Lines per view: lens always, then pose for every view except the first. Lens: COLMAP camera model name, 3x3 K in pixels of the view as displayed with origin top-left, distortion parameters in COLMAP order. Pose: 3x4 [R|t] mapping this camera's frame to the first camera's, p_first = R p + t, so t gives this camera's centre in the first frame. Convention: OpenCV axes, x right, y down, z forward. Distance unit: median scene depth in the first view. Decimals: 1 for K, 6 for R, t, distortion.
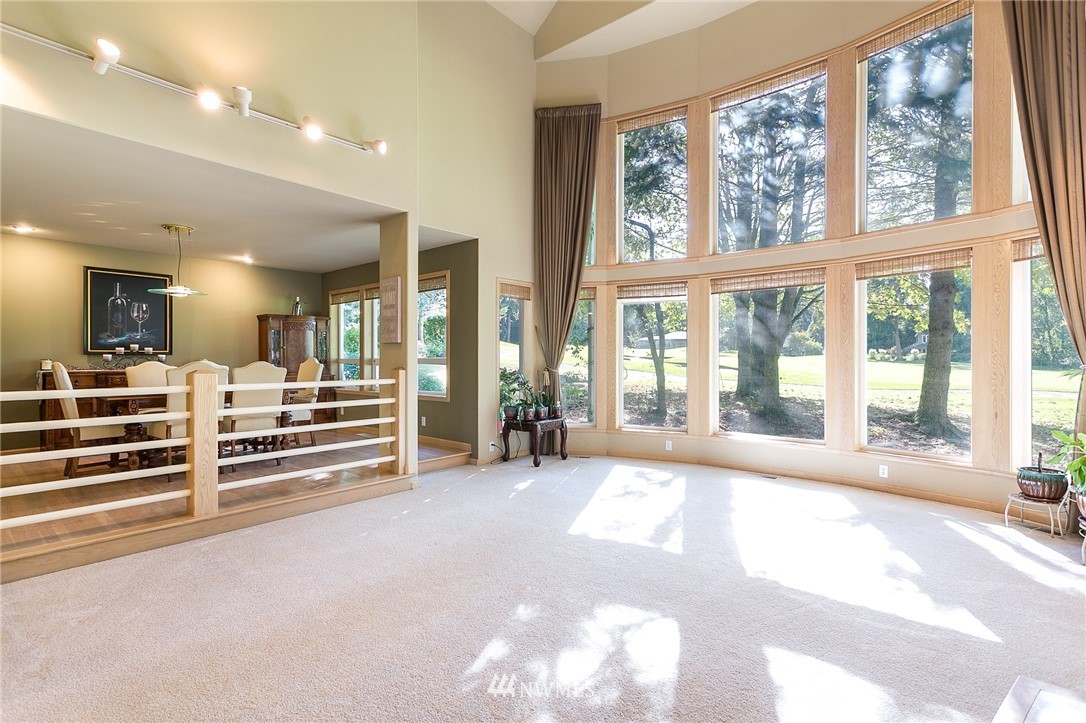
lens RADIAL K [[512.3, 0, 543.0], [0, 512.3, 361.5], [0, 0, 1]] dist [0.000514, 0.000877]
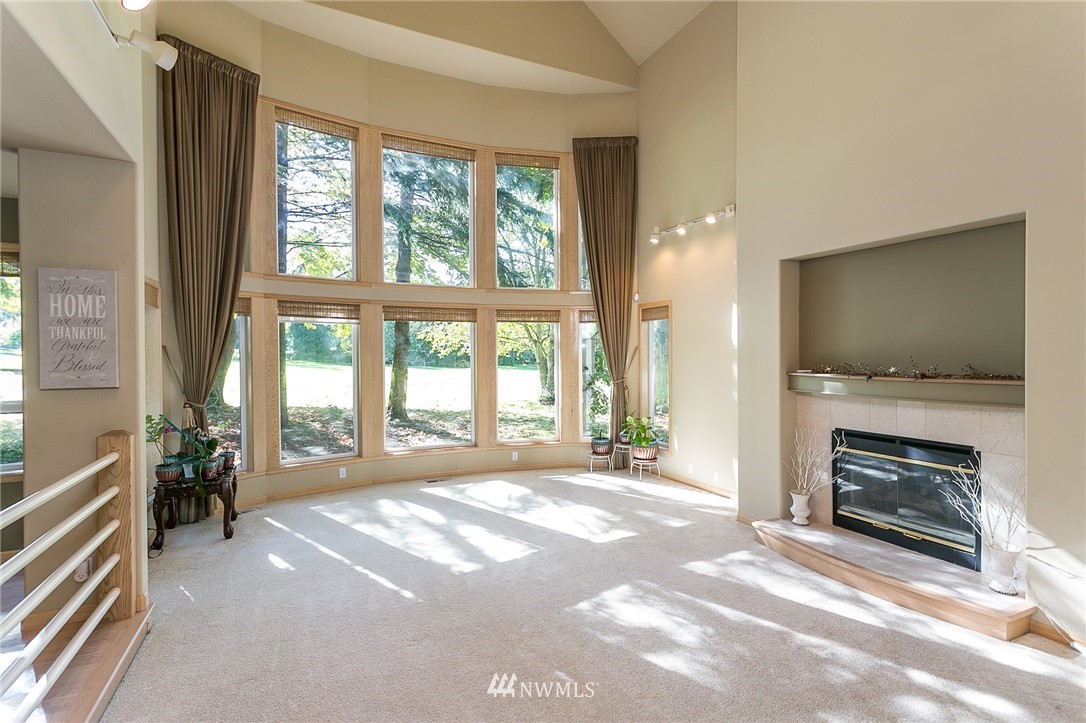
lens RADIAL K [[512.3, 0, 543.0], [0, 512.3, 361.5], [0, 0, 1]] dist [0.000514, 0.000877]
pose [[0.406897, -0.013793, 0.913370, -0.478986], [0.010124, 0.999893, 0.010589, -0.053278], [-0.913418, 0.004938, 0.406993, 0.265021]]
